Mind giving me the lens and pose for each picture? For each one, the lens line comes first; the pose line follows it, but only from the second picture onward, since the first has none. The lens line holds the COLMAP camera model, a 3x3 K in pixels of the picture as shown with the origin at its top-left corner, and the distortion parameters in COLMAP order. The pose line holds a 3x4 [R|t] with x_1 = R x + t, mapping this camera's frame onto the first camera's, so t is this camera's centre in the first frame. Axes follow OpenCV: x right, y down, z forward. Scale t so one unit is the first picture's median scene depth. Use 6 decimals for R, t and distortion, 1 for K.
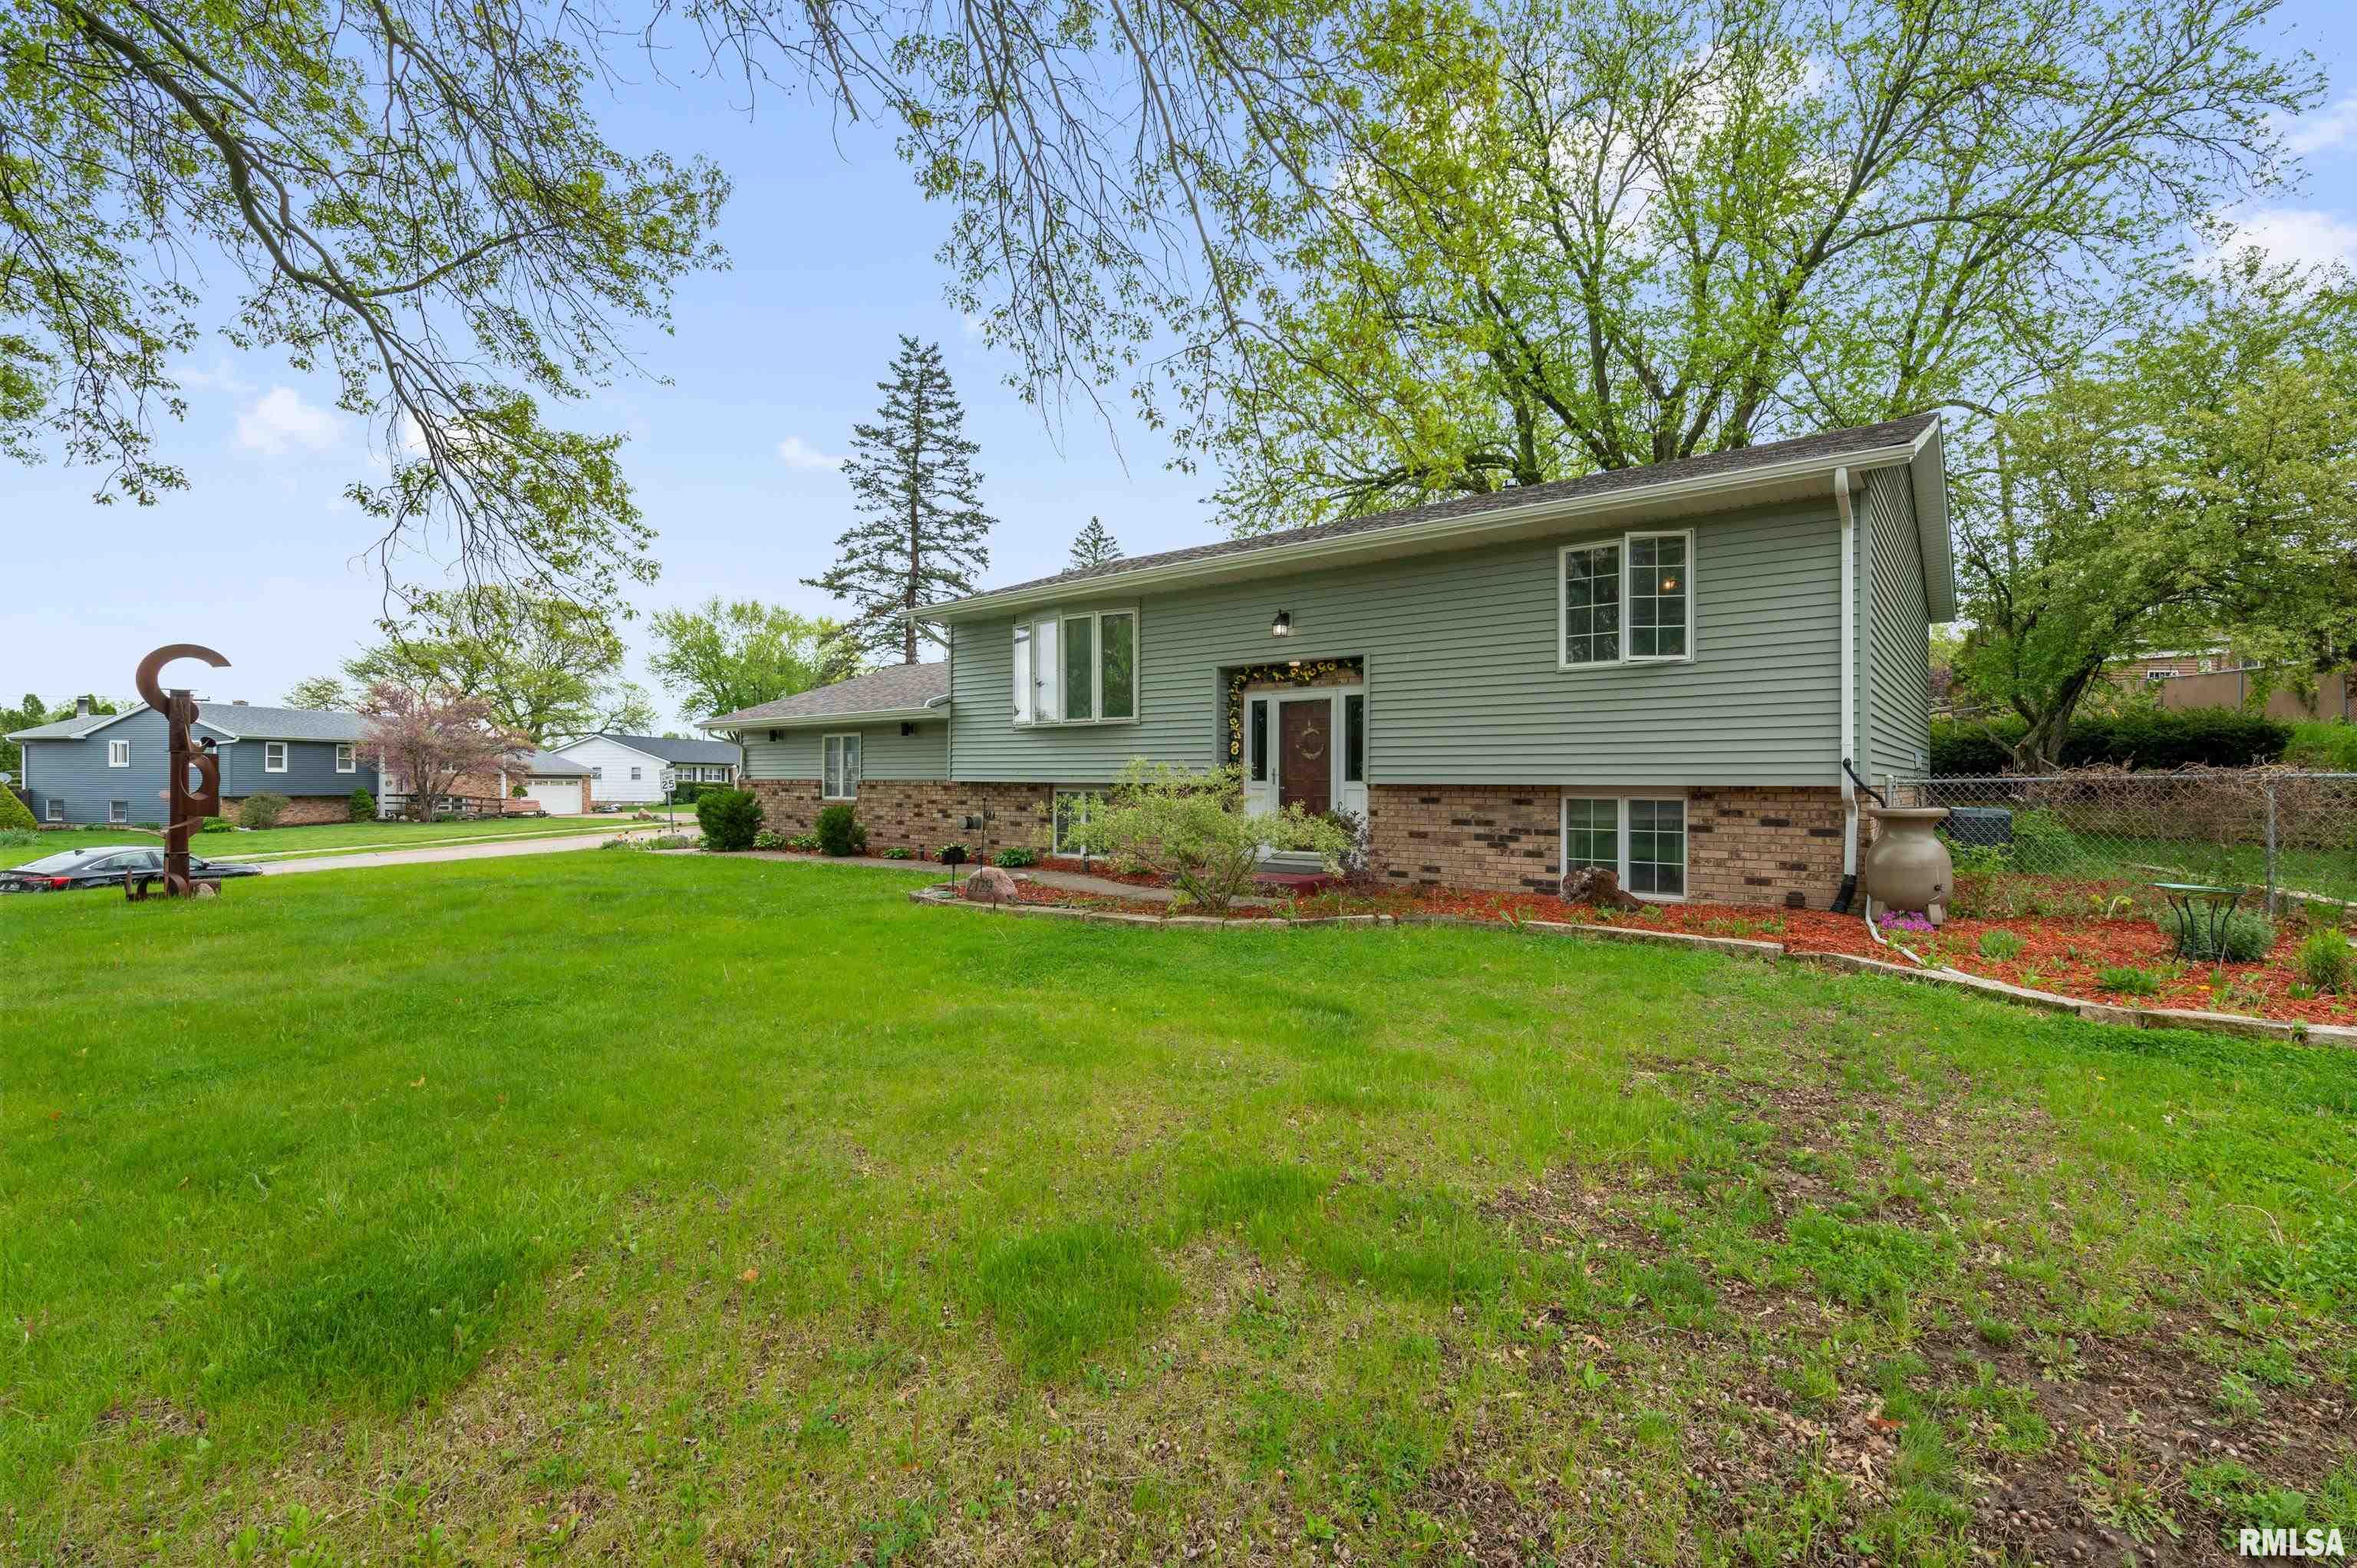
lens RADIAL K [[1026.1, 0, 1180.1], [0, 1026.1, 782.2], [0, 0, 1]] dist [-0.010565, -0.005230]
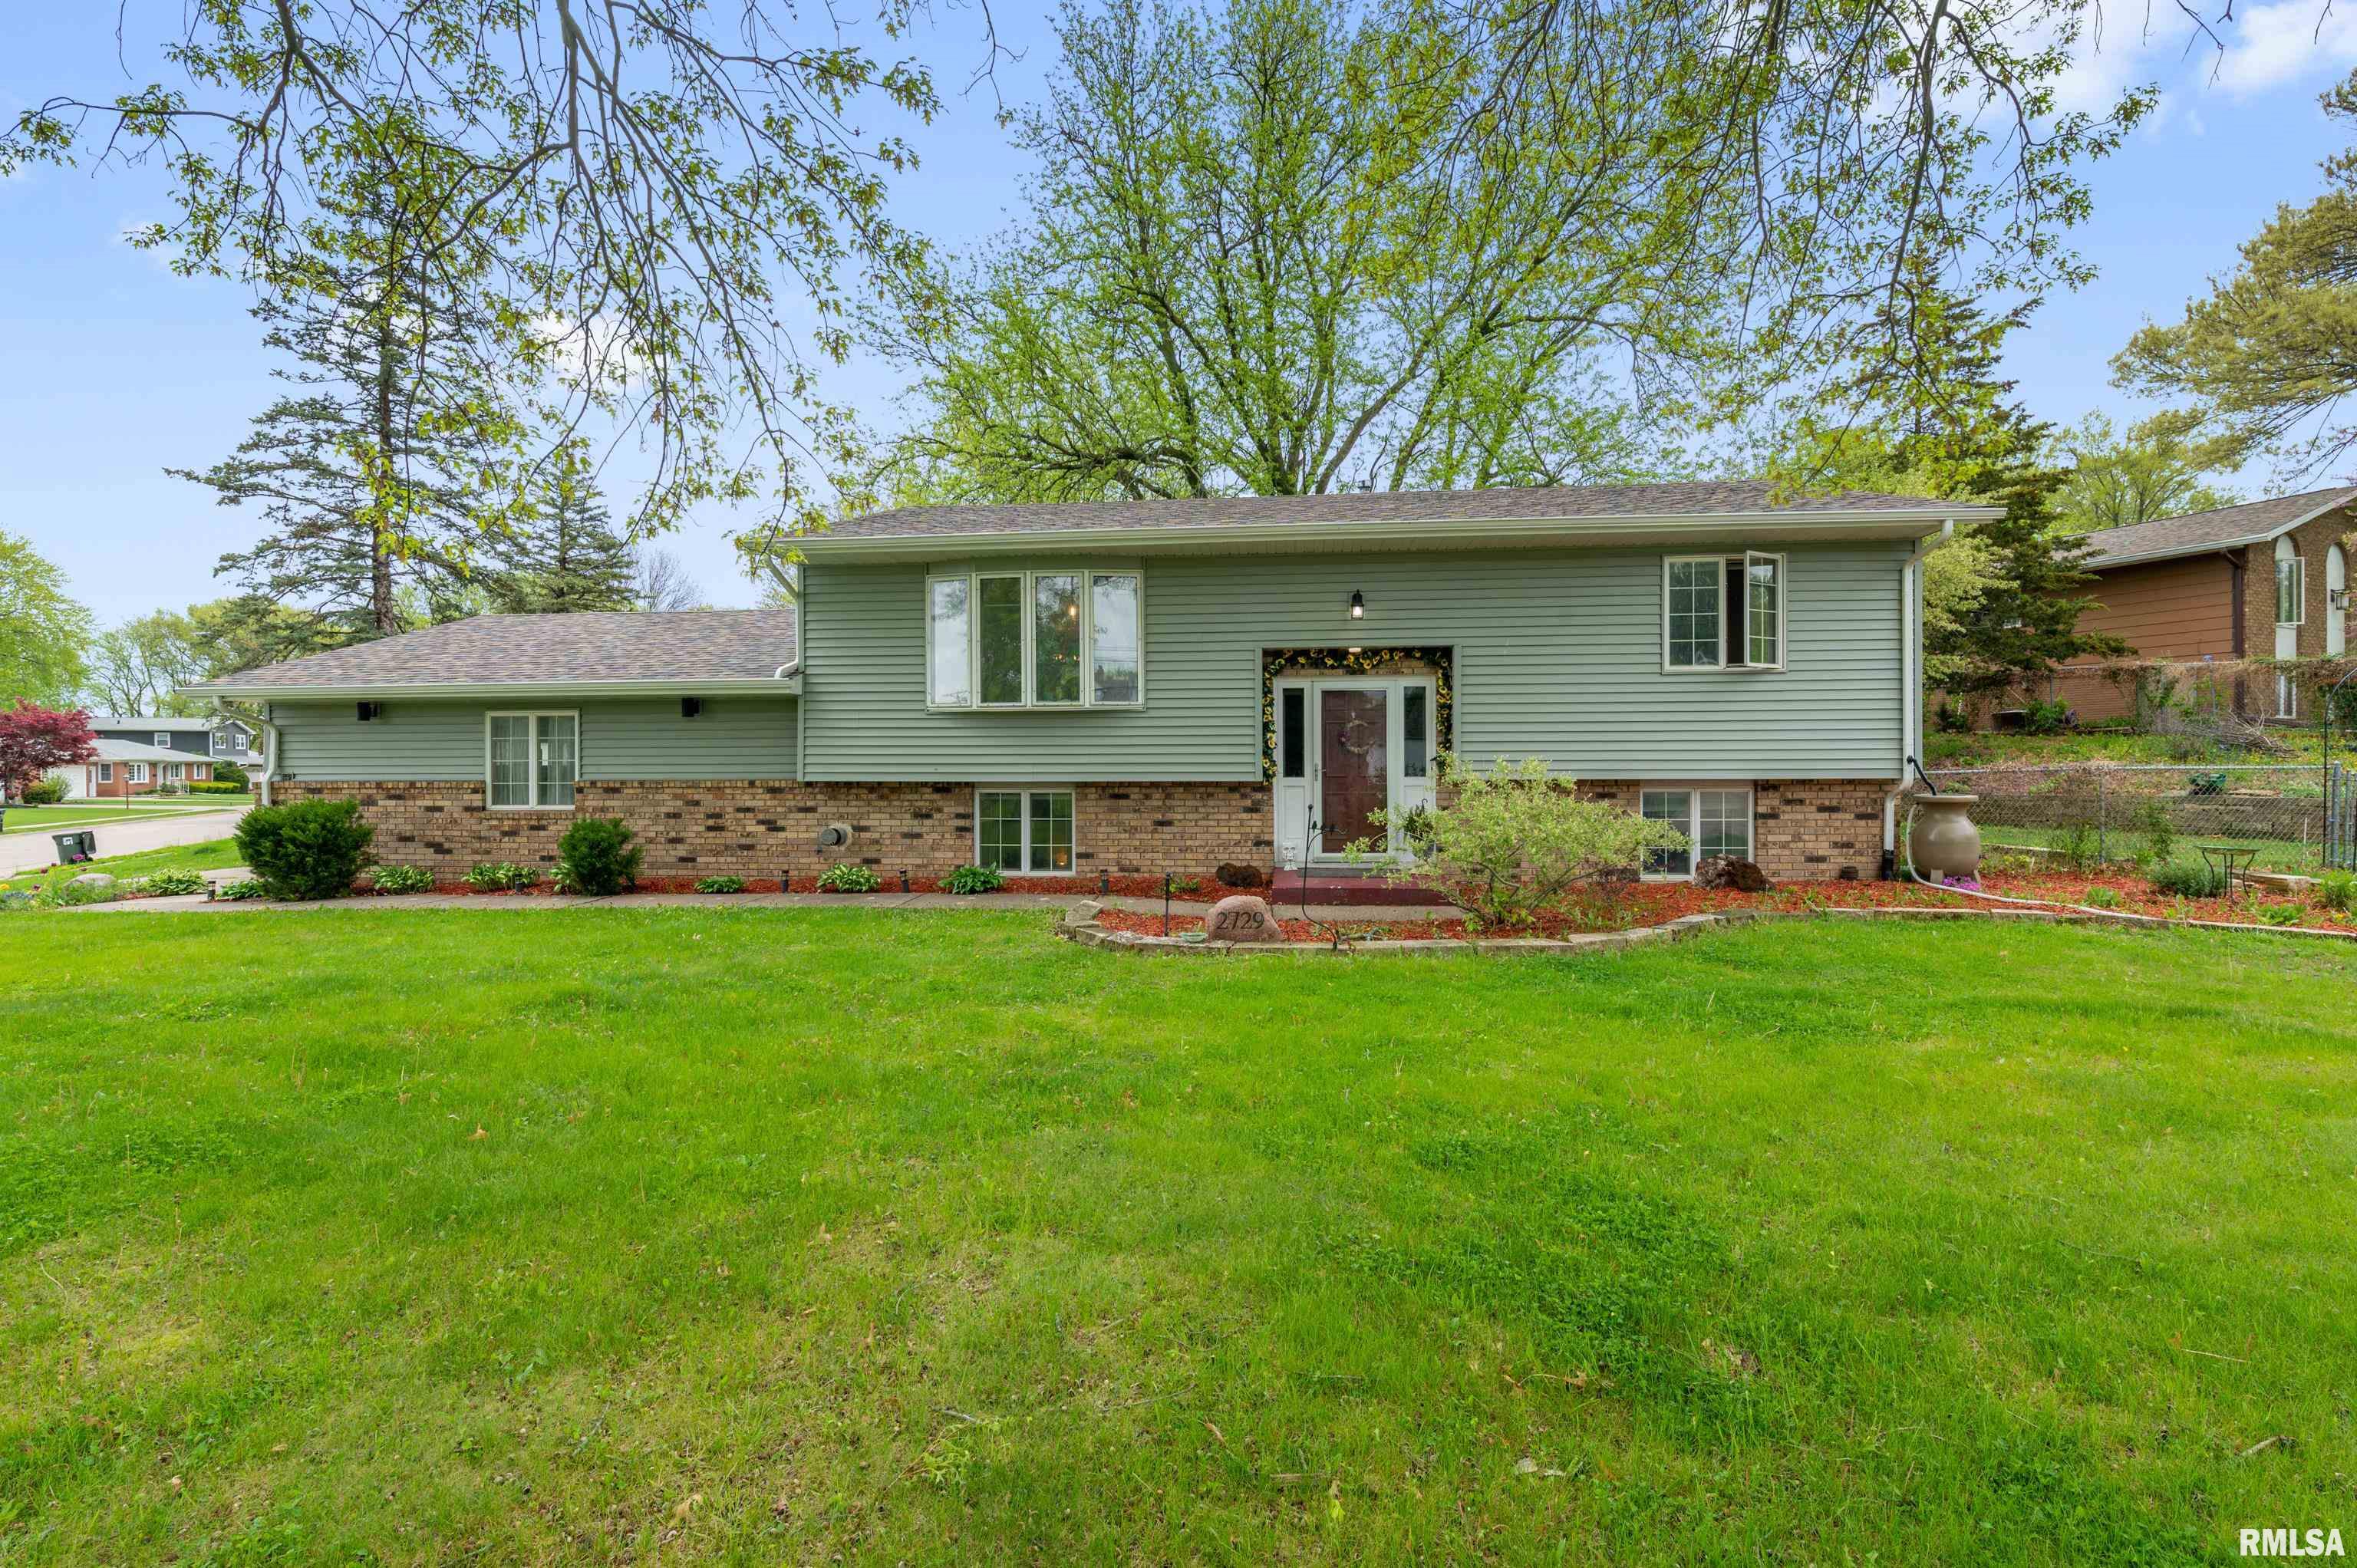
lens RADIAL K [[1026.1, 0, 1177.4], [0, 1026.1, 773.6], [0, 0, 1]] dist [-0.010565, -0.005230]
pose [[0.830049, -0.008243, 0.557629, -0.512585], [0.007551, 0.999965, 0.003542, -0.008645], [-0.557639, 0.001270, 0.830082, 0.311075]]
